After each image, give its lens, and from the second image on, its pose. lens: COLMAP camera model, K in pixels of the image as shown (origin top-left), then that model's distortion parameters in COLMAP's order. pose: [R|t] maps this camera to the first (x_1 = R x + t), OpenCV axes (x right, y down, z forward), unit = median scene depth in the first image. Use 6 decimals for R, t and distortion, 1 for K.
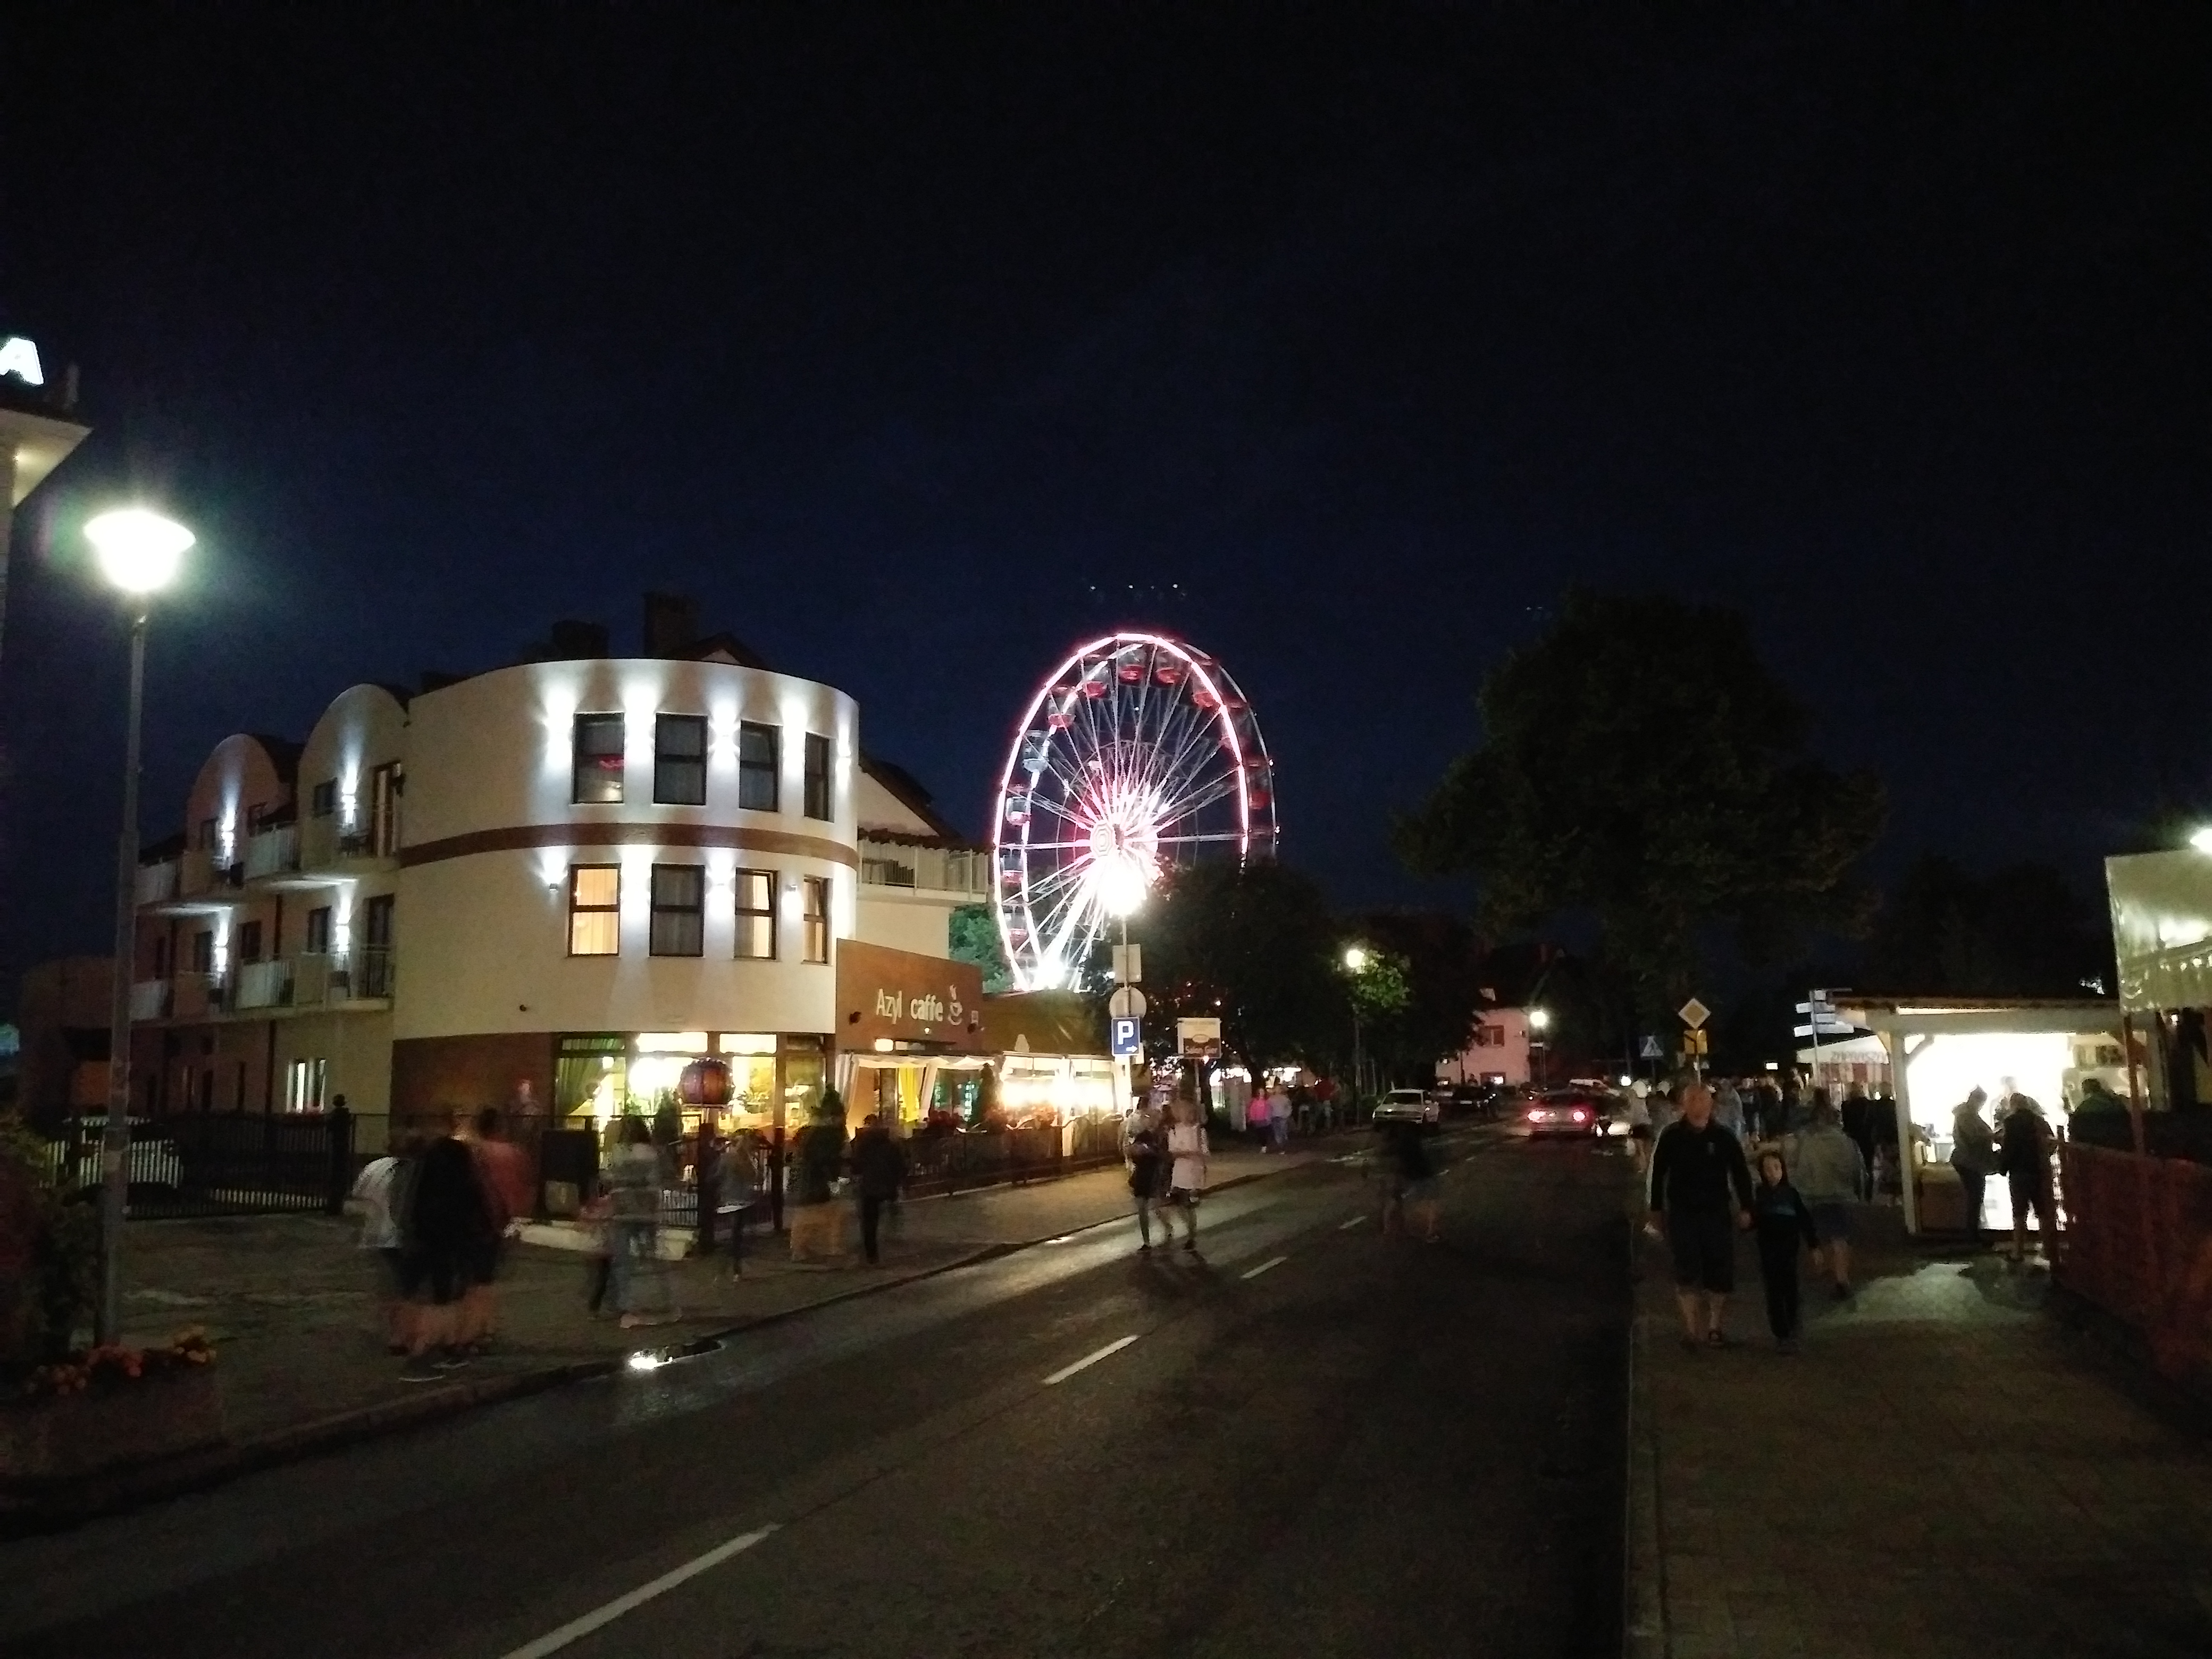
lens RADIAL K [[1837.2, 0, 1106.0], [0, 1837.2, 829.5], [0, 0, 1]] dist [-0.000326, -0.001196]
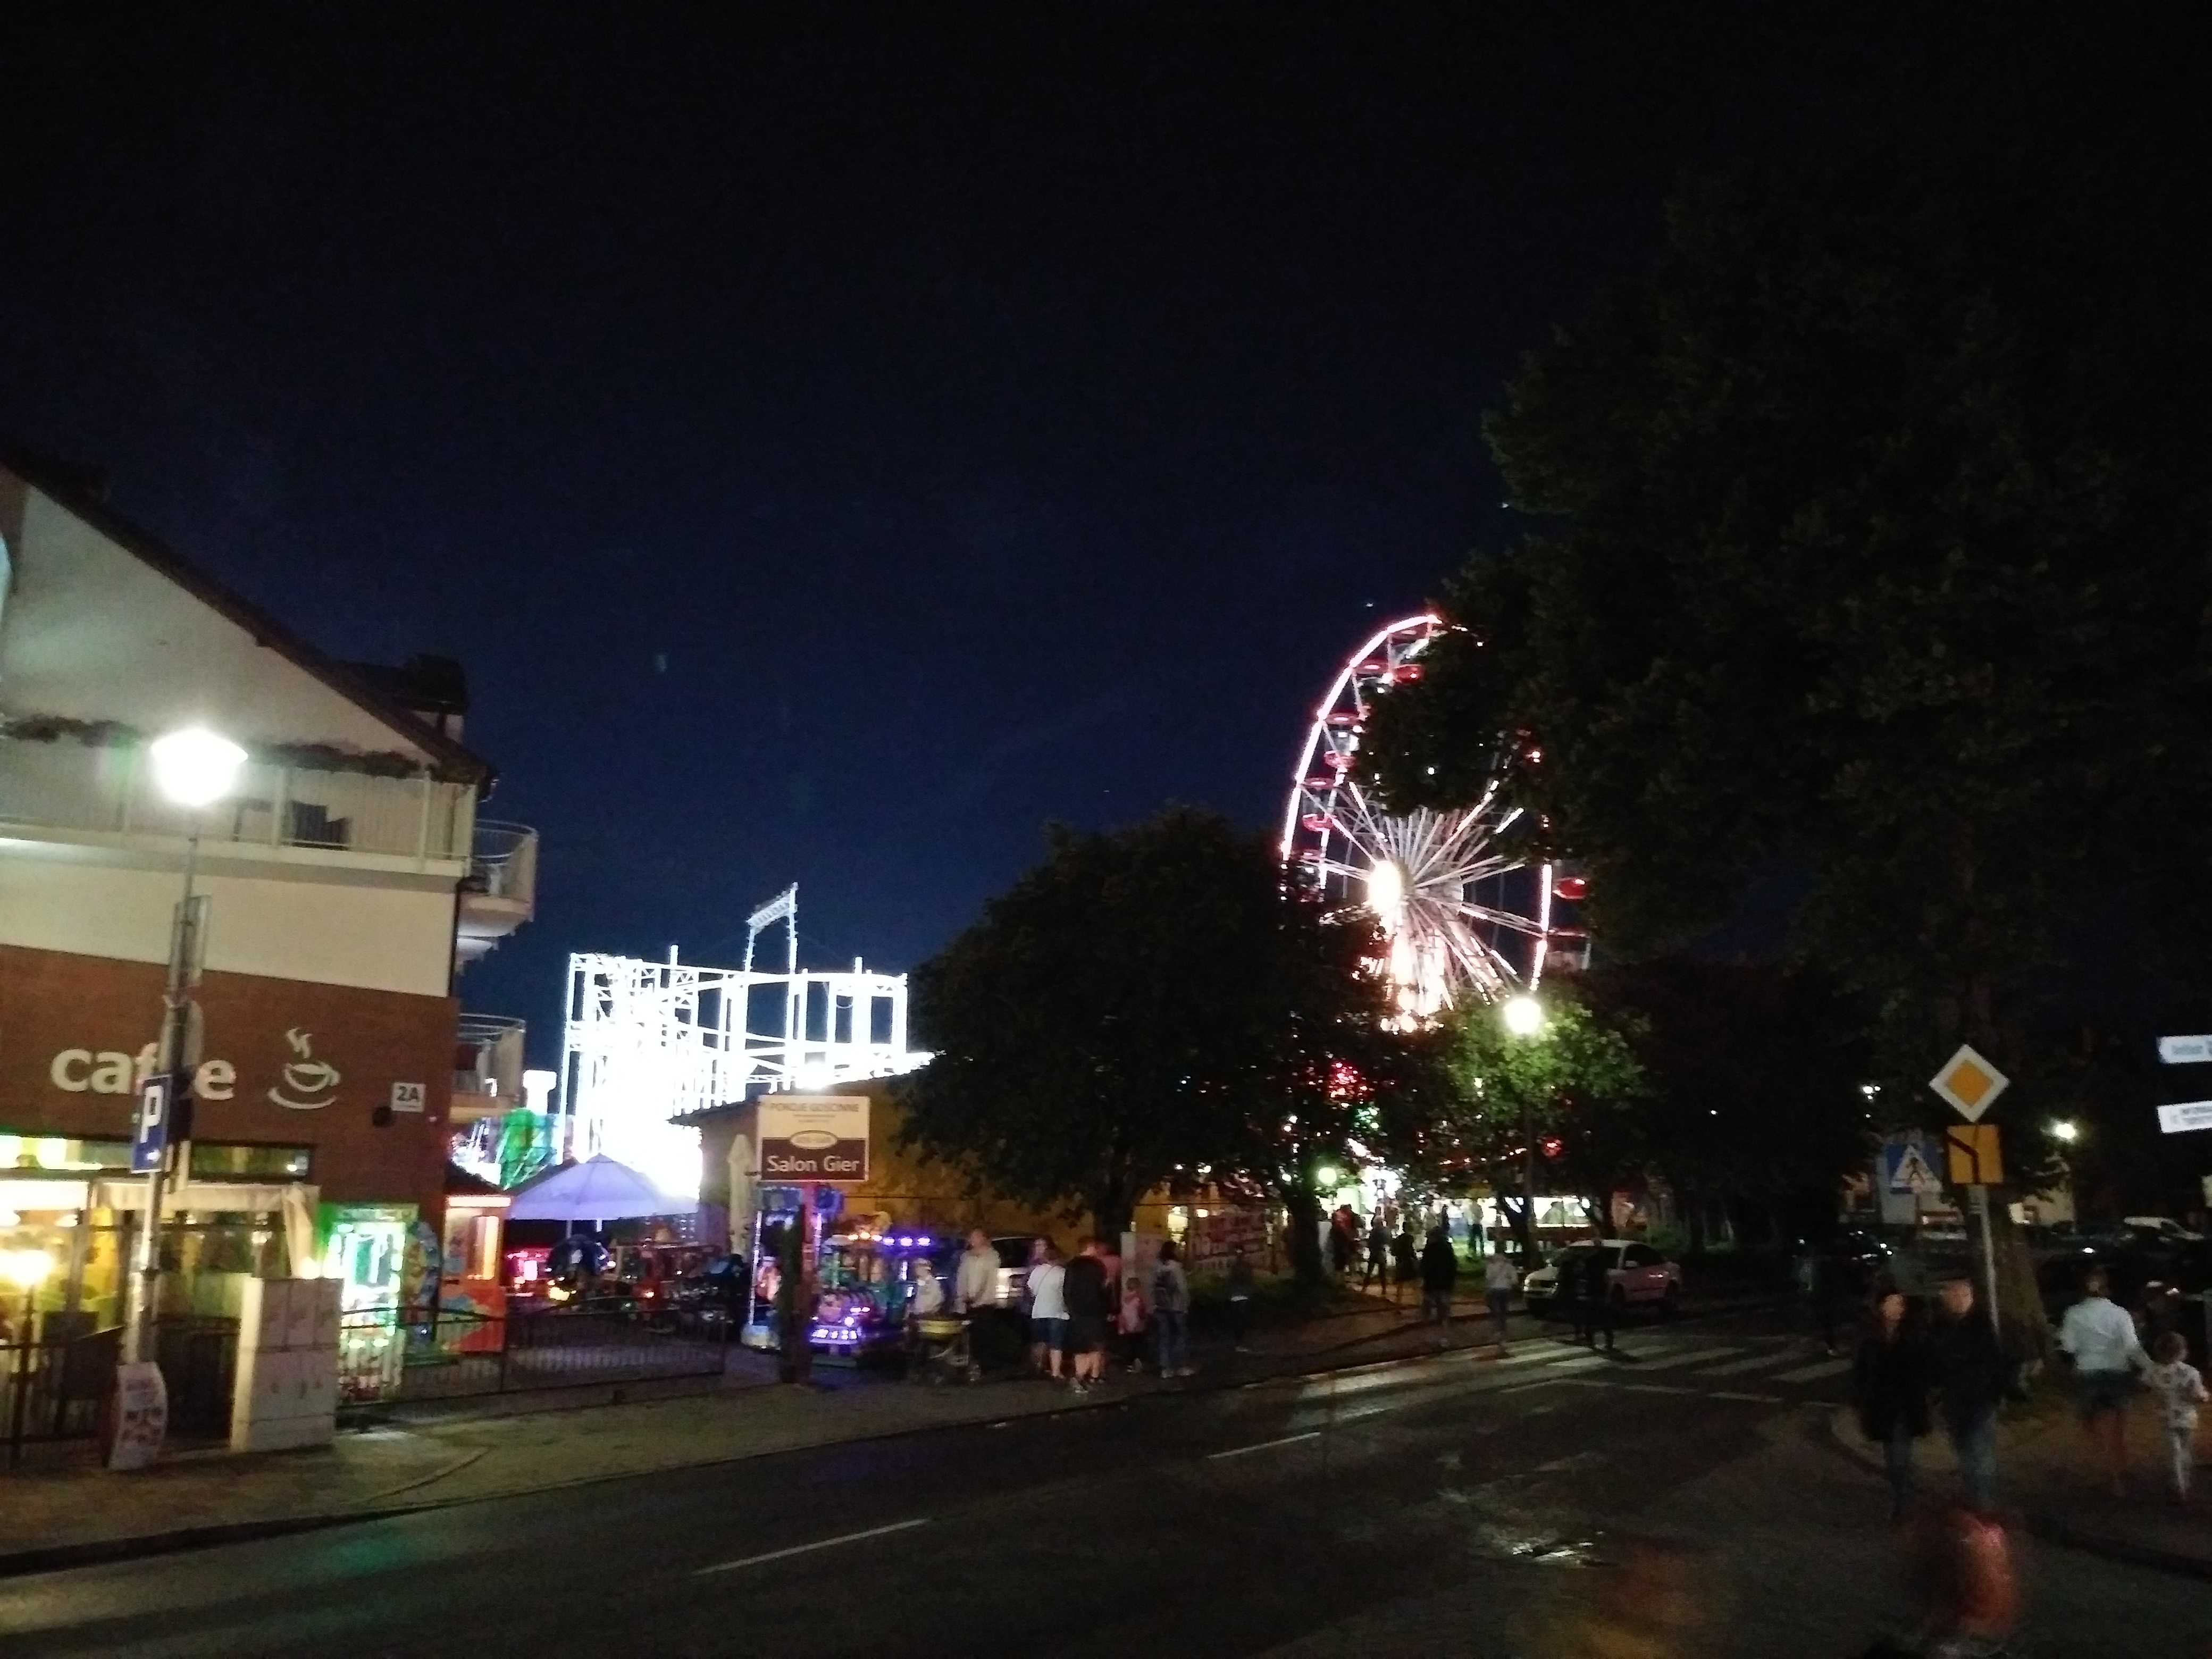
lens RADIAL K [[1837.2, 0, 1106.0], [0, 1837.2, 829.5], [0, 0, 1]] dist [-0.000326, -0.001196]
pose [[0.953733, -0.047045, -0.296953, 0.260965], [0.027982, 0.997284, -0.068125, 0.066214], [0.299351, 0.056663, 0.952459, 0.549086]]
